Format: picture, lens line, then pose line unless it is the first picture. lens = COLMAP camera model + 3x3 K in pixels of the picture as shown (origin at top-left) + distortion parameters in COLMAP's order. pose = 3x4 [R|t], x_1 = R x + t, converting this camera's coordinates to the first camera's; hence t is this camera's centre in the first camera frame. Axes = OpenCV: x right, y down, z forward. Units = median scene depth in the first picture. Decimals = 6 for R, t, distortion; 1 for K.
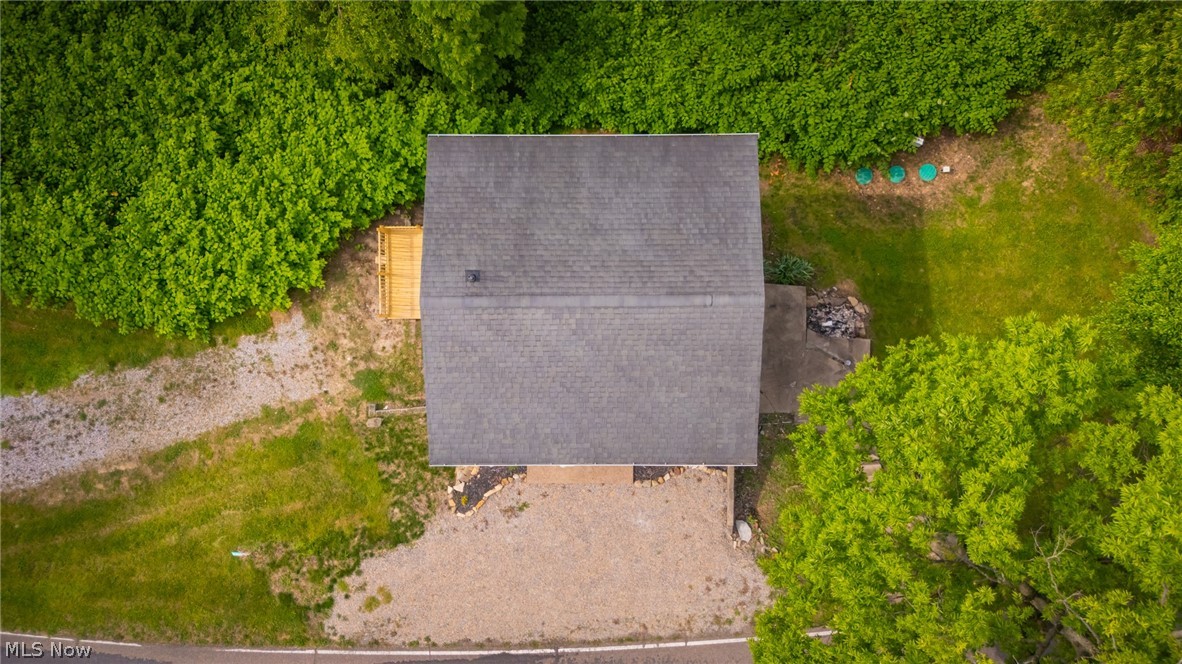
lens RADIAL K [[877.5, 0, 595.3], [0, 877.5, 320.5], [0, 0, 1]] dist [0.093024, -0.103695]
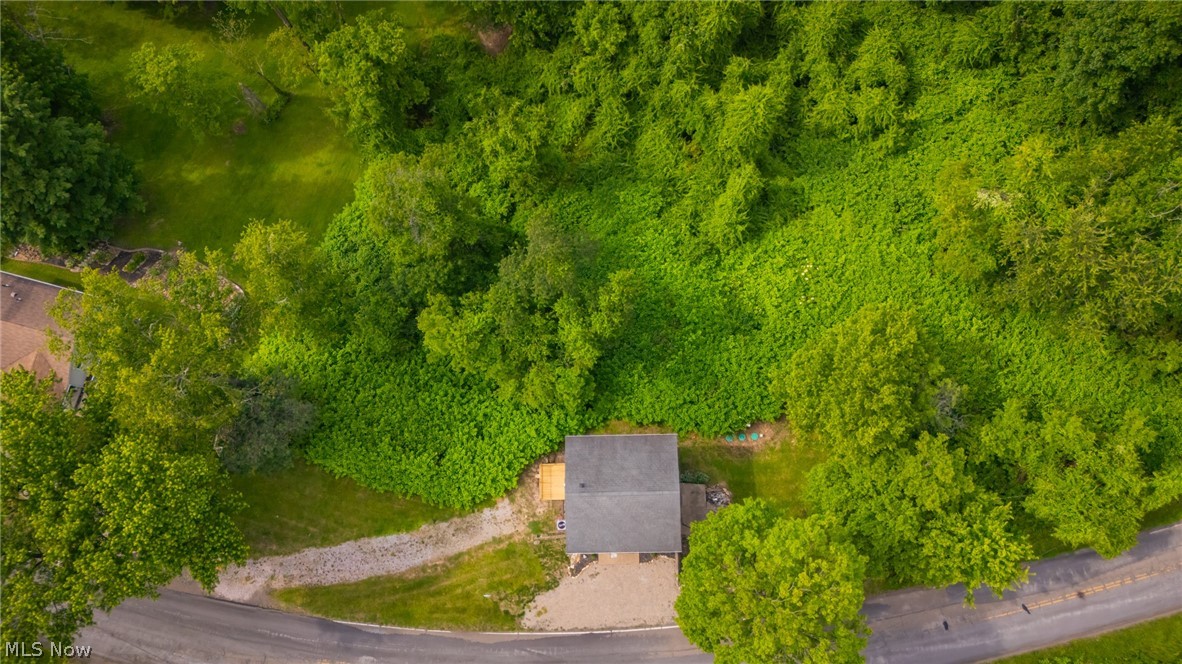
lens RADIAL K [[877.5, 0, 595.3], [0, 877.5, 320.5], [0, 0, 1]] dist [0.093024, -0.103695]
pose [[0.999490, -0.022472, -0.022675, -0.010838], [0.017712, 0.981277, -0.191786, -0.020664], [0.026560, 0.191287, 0.981175, -1.605846]]
